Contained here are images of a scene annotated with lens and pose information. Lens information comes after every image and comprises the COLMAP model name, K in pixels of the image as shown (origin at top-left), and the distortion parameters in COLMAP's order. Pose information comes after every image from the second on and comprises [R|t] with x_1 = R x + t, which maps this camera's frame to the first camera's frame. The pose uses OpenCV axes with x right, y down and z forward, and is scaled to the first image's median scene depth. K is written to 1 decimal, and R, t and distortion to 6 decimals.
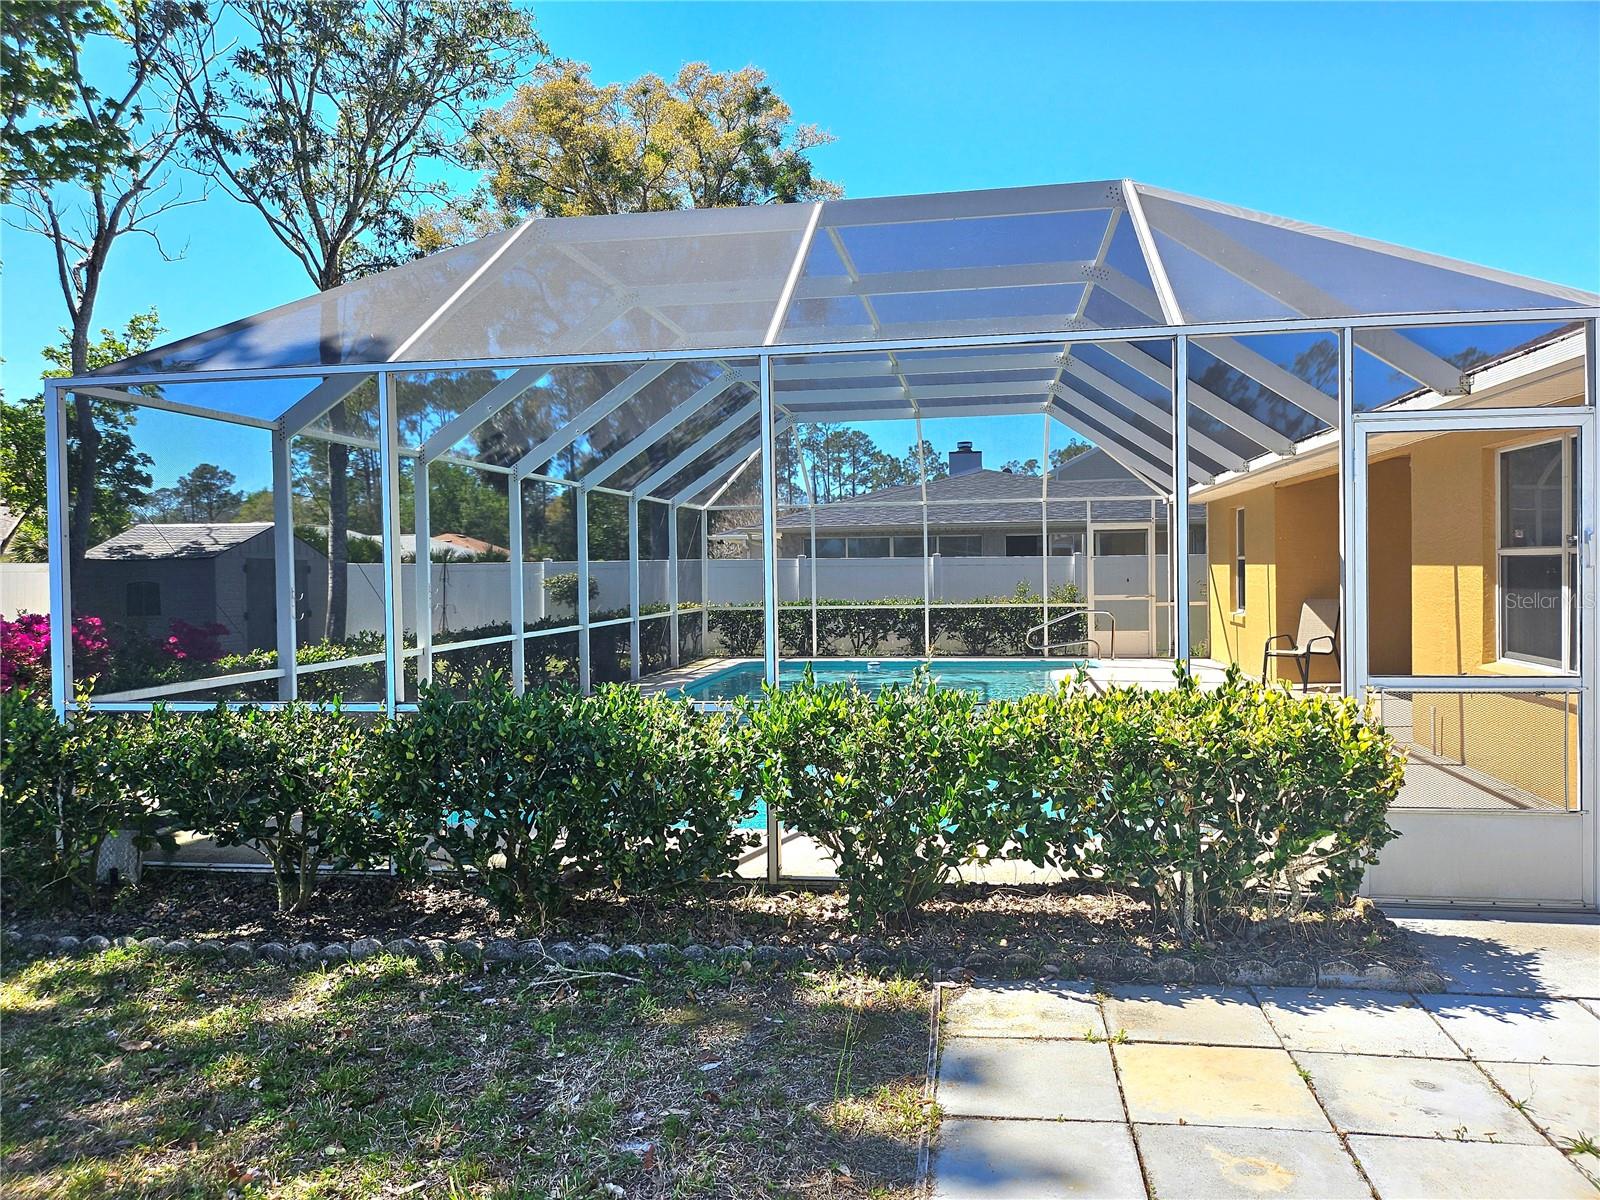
lens RADIAL K [[1123.7, 0, 806.9], [0, 1123.7, 601.1], [0, 0, 1]] dist [0.028560, -0.029047]
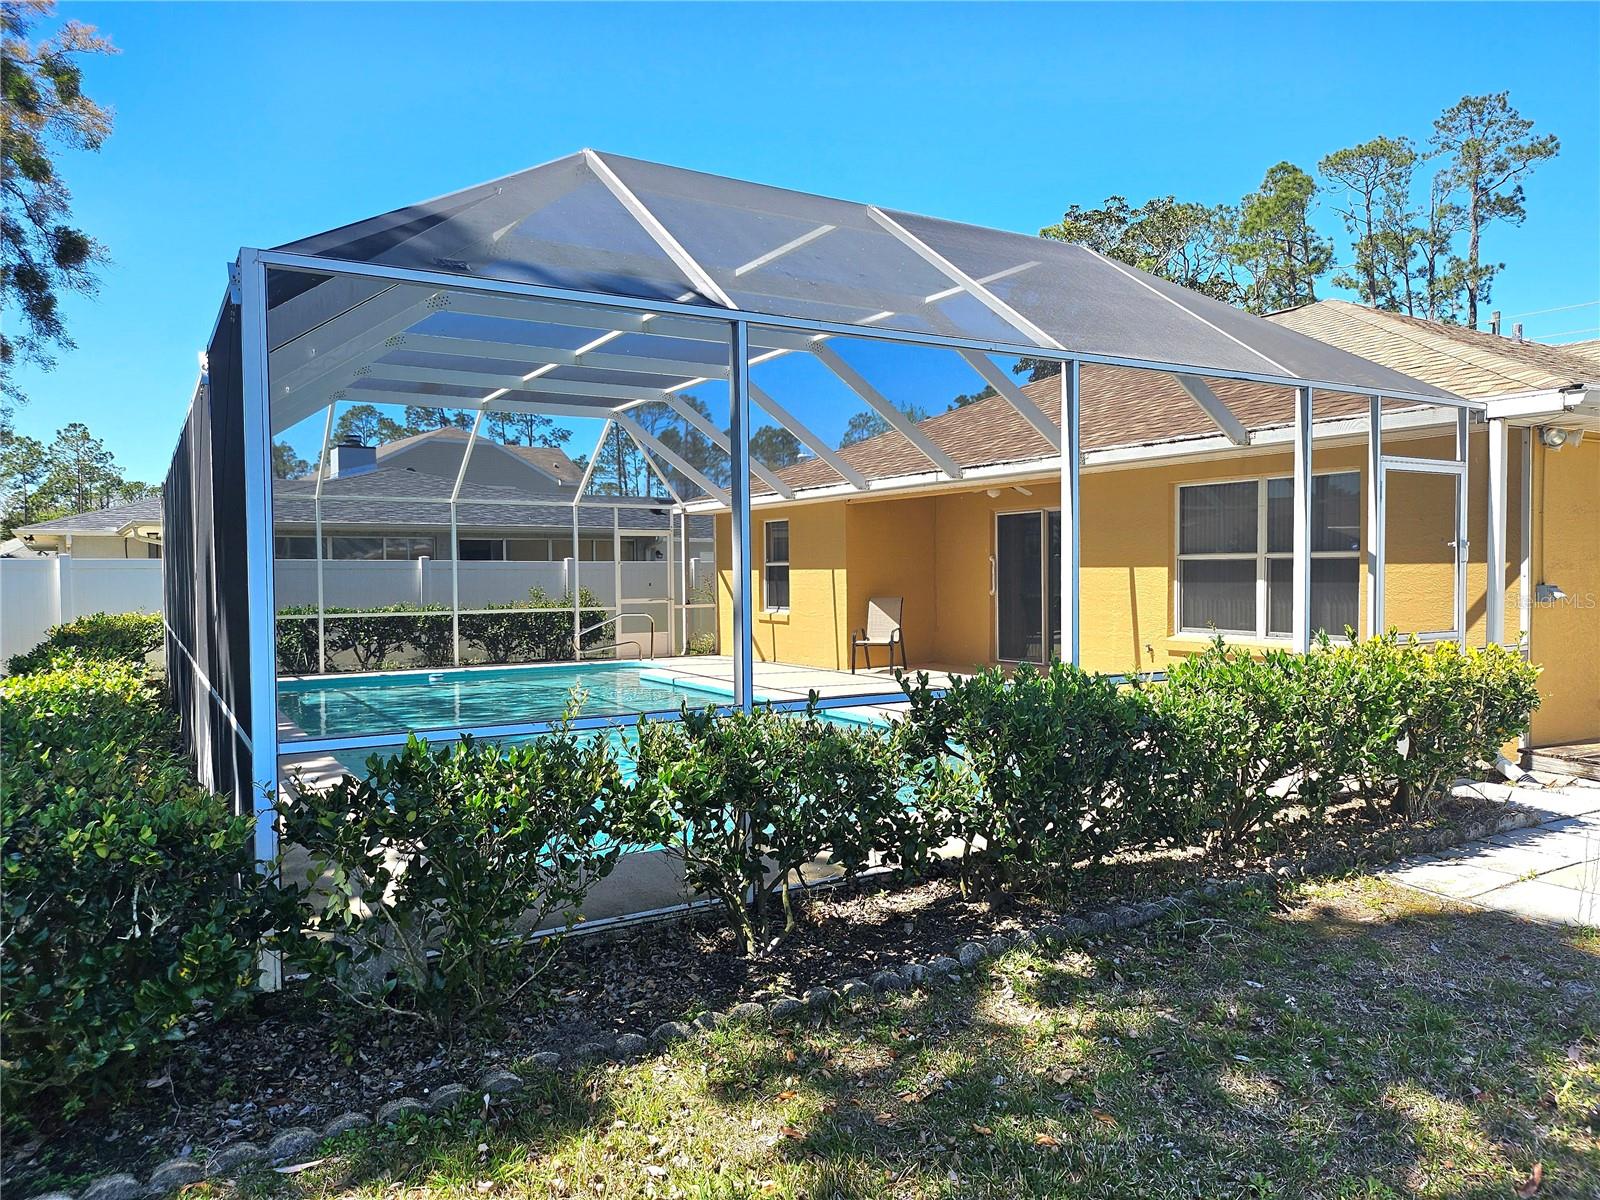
lens RADIAL K [[1123.7, 0, 838.4], [0, 1123.7, 602.3], [0, 0, 1]] dist [0.028560, -0.029047]
pose [[0.758151, -0.011739, 0.651973, -0.257995], [0.017231, 0.999849, -0.002035, 0.003549], [-0.651851, 0.012777, 0.758239, 0.088808]]
